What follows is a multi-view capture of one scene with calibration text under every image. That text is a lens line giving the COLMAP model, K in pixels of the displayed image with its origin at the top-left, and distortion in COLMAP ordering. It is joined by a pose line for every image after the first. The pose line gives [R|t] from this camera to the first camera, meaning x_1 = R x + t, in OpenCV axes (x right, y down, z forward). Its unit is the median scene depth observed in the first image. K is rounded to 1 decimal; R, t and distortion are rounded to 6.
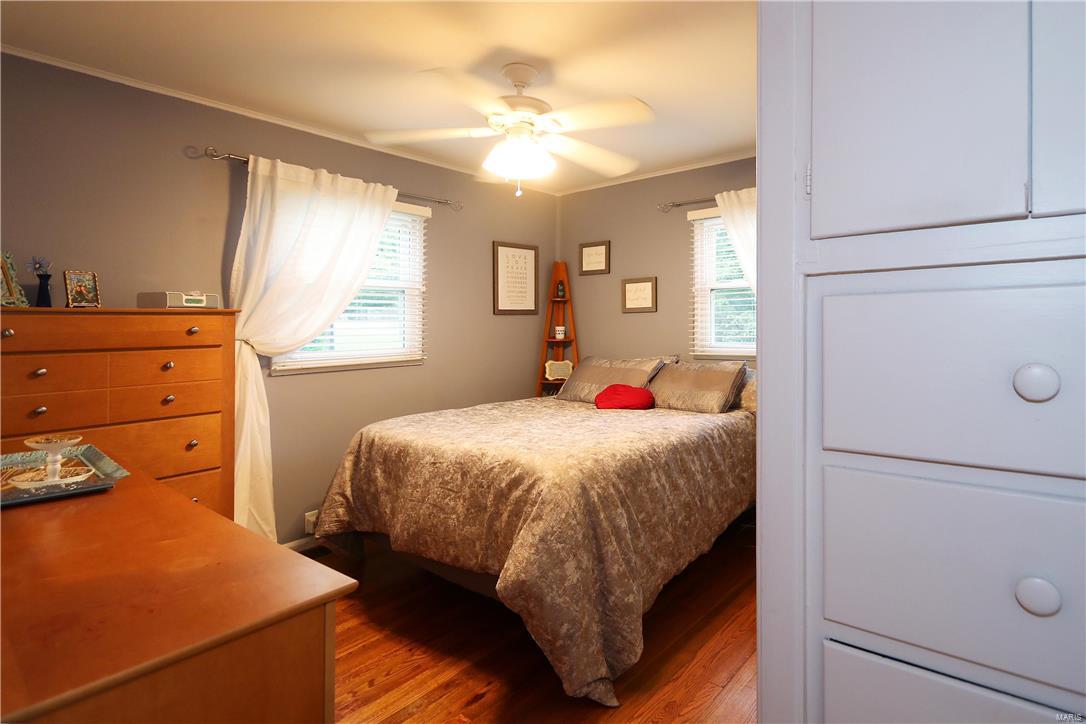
lens RADIAL K [[500.7, 0, 576.3], [0, 500.7, 333.3], [0, 0, 1]] dist [0.009352, -0.000722]
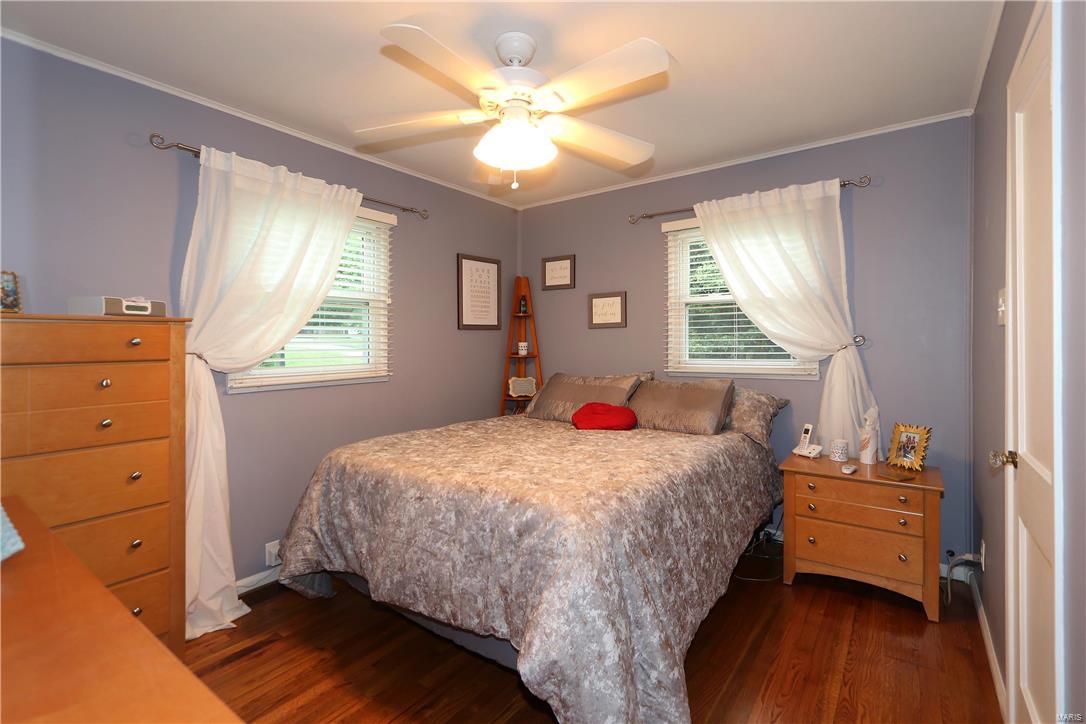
lens RADIAL K [[500.7, 0, 540.5], [0, 500.7, 358.0], [0, 0, 1]] dist [0.009352, -0.000722]
pose [[0.999902, 0.003821, 0.013477, -0.068222], [-0.004048, 0.999850, 0.016846, 0.003285], [-0.013411, -0.016899, 0.999767, 0.109065]]
